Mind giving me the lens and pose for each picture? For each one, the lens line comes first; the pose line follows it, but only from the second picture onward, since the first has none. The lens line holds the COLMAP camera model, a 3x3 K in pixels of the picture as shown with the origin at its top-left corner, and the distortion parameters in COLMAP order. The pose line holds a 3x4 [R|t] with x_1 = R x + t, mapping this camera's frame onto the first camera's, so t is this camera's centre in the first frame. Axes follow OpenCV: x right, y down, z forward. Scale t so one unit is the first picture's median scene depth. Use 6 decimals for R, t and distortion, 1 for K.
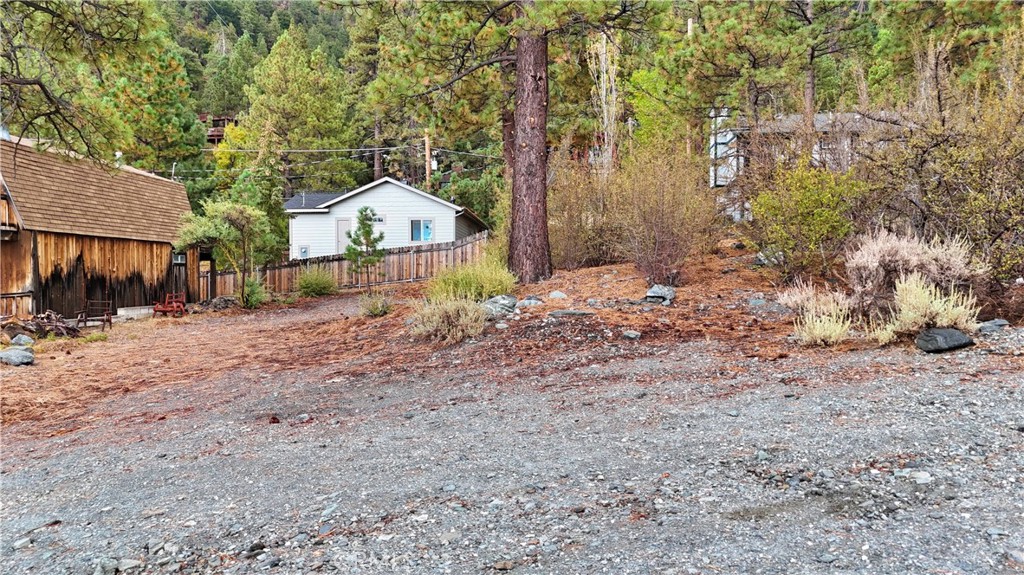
lens RADIAL K [[753.2, 0, 516.0], [0, 753.2, 284.6], [0, 0, 1]] dist [0.082480, -0.076273]
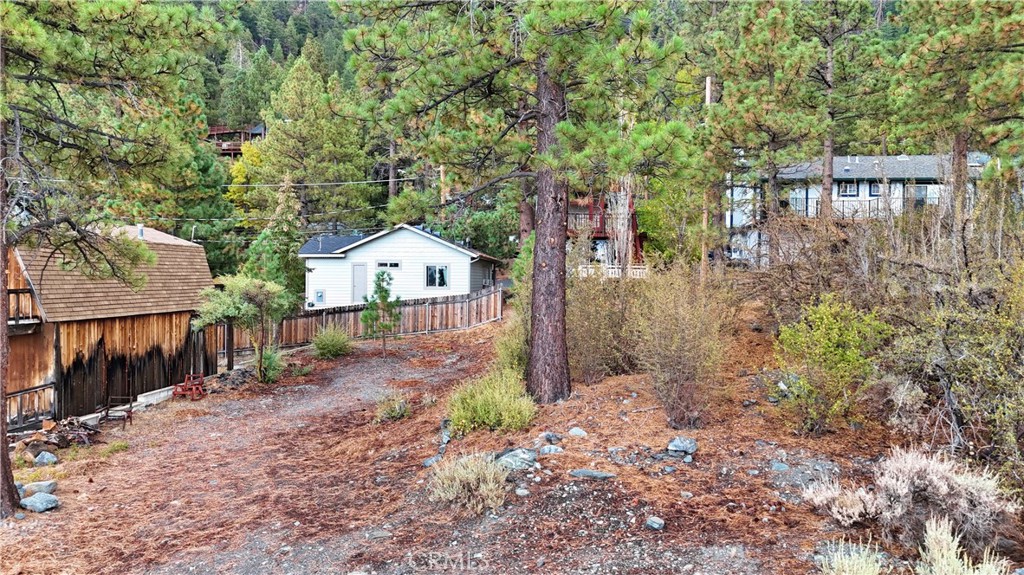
lens RADIAL K [[753.2, 0, 516.0], [0, 753.2, 284.6], [0, 0, 1]] dist [0.082480, -0.076273]
pose [[0.999827, 0.010340, -0.015431, -0.007379], [-0.010322, 0.999946, 0.001233, -0.108778], [0.015443, -0.001074, 0.999880, 0.000204]]
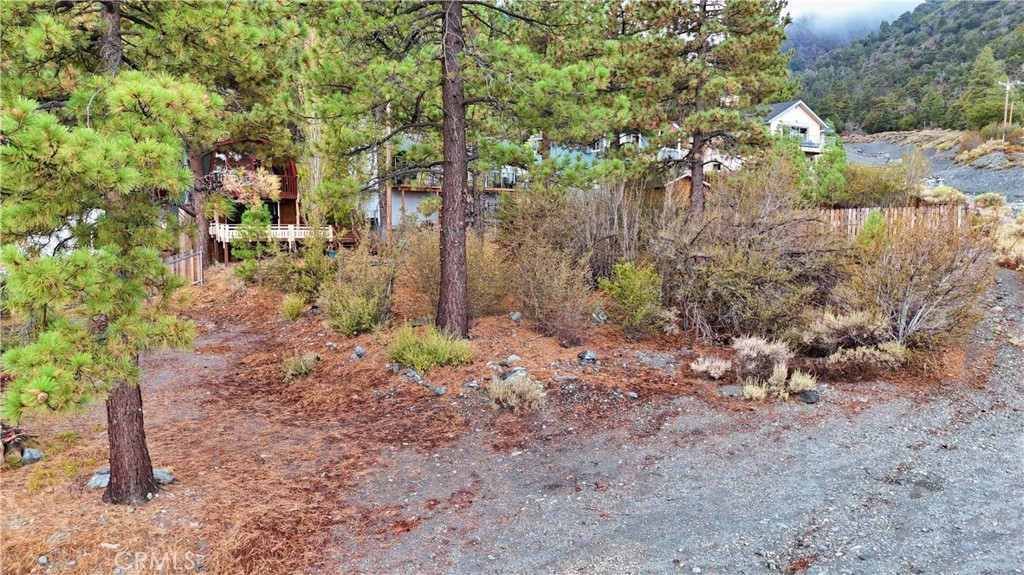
lens RADIAL K [[753.2, 0, 516.0], [0, 753.2, 284.6], [0, 0, 1]] dist [0.082480, -0.076273]
pose [[0.790942, -0.048087, 0.609998, -0.496053], [0.005356, 0.997413, 0.071683, -0.138929], [-0.611867, -0.053430, 0.789154, -0.085819]]
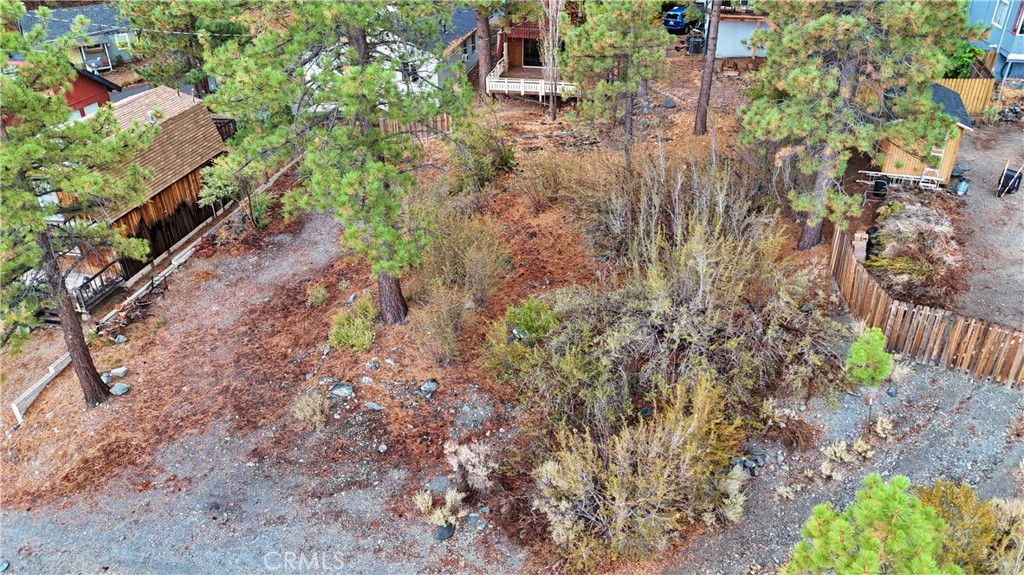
lens RADIAL K [[753.2, 0, 516.0], [0, 753.2, 284.6], [0, 0, 1]] dist [0.082480, -0.076273]
pose [[0.990899, 0.061426, -0.119771, 0.341668], [0.005648, 0.870045, 0.492939, -0.629690], [0.134486, -0.489130, 0.861781, -0.262686]]
